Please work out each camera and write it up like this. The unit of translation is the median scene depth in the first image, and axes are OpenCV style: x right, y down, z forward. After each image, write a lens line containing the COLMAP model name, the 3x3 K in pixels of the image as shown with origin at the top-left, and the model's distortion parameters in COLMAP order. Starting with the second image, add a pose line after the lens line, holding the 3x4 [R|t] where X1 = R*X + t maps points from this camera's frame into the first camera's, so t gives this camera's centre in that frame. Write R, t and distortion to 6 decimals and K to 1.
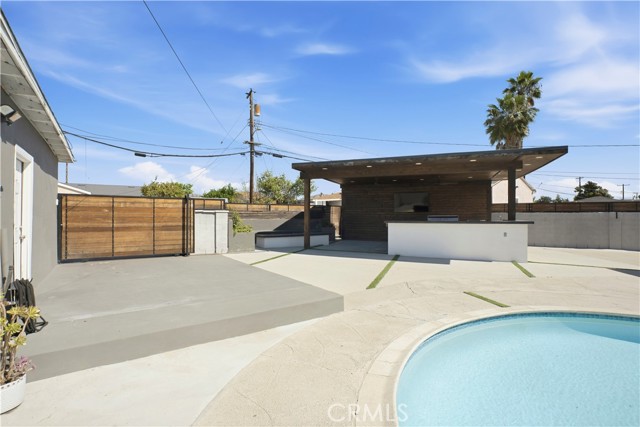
lens RADIAL K [[307.5, 0, 319.5], [0, 307.5, 213.8], [0, 0, 1]] dist [-0.036198, 0.013350]
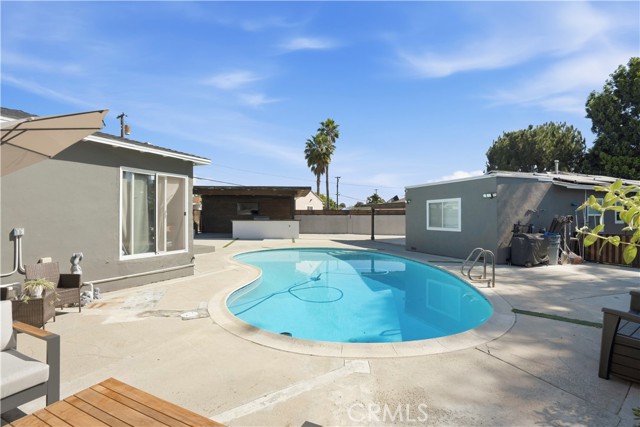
lens RADIAL K [[307.5, 0, 313.1], [0, 307.5, 221.1], [0, 0, 1]] dist [-0.036198, 0.013350]
pose [[0.895325, -0.003415, 0.445401, -0.127389], [-0.005617, 0.999805, 0.018957, -0.003482], [-0.445379, -0.019475, 0.895131, -0.669878]]
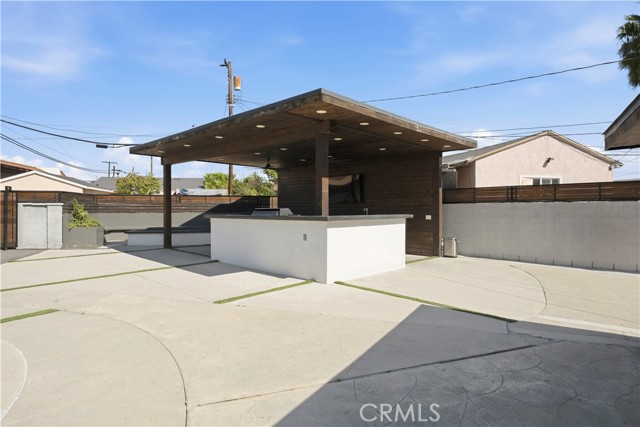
lens RADIAL K [[385.3, 0, 321.0], [0, 385.3, 208.0], [0, 0, 1]] dist [-0.002313, -0.000078]
pose [[0.917645, -0.002475, -0.397393, 0.679913], [0.003828, 0.999989, 0.002611, 0.003218], [0.397382, -0.003917, 0.917645, 0.188415]]
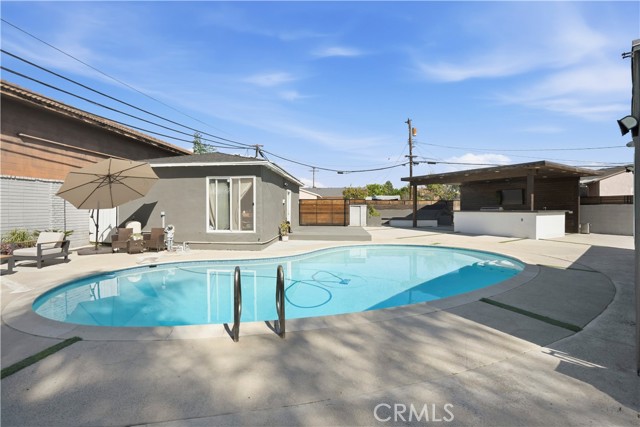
lens RADIAL K [[307.5, 0, 320.4], [0, 307.5, 208.4], [0, 0, 1]] dist [-0.036198, 0.013350]
pose [[0.768761, -0.000706, -0.639536, 0.562938], [0.003035, 0.999992, 0.002544, 0.004575], [0.639529, -0.003897, 0.768757, -0.536474]]
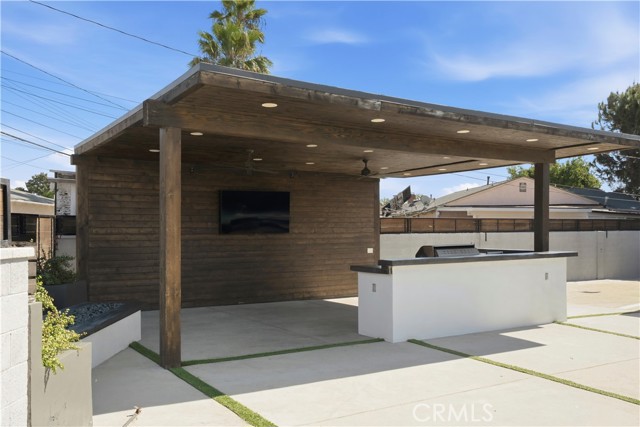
lens RADIAL K [[574.2, 0, 313.6], [0, 574.2, 229.7], [0, 0, 1]] dist [0.037088, -0.005909]
pose [[0.573951, -0.002547, 0.818886, -0.371585], [0.000316, 0.999996, 0.002889, -0.015875], [-0.818890, -0.001399, 0.573949, 0.518212]]
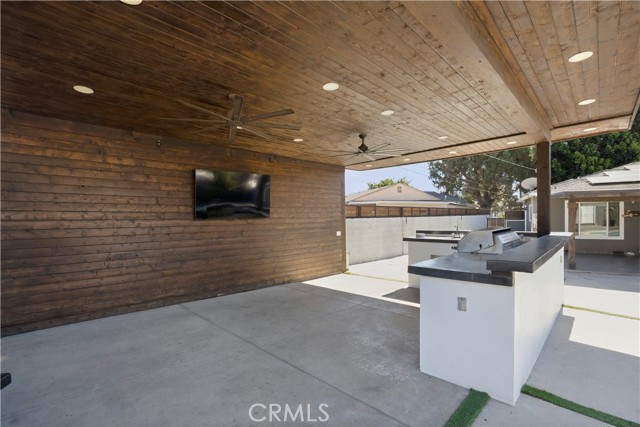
lens RADIAL K [[307.5, 0, 316.4], [0, 307.5, 219.3], [0, 0, 1]] dist [-0.036198, 0.013350]
pose [[0.397442, -0.010588, 0.917566, -0.038116], [0.008515, 0.999933, 0.007851, -0.008484], [-0.917588, 0.004693, 0.397506, 0.834044]]
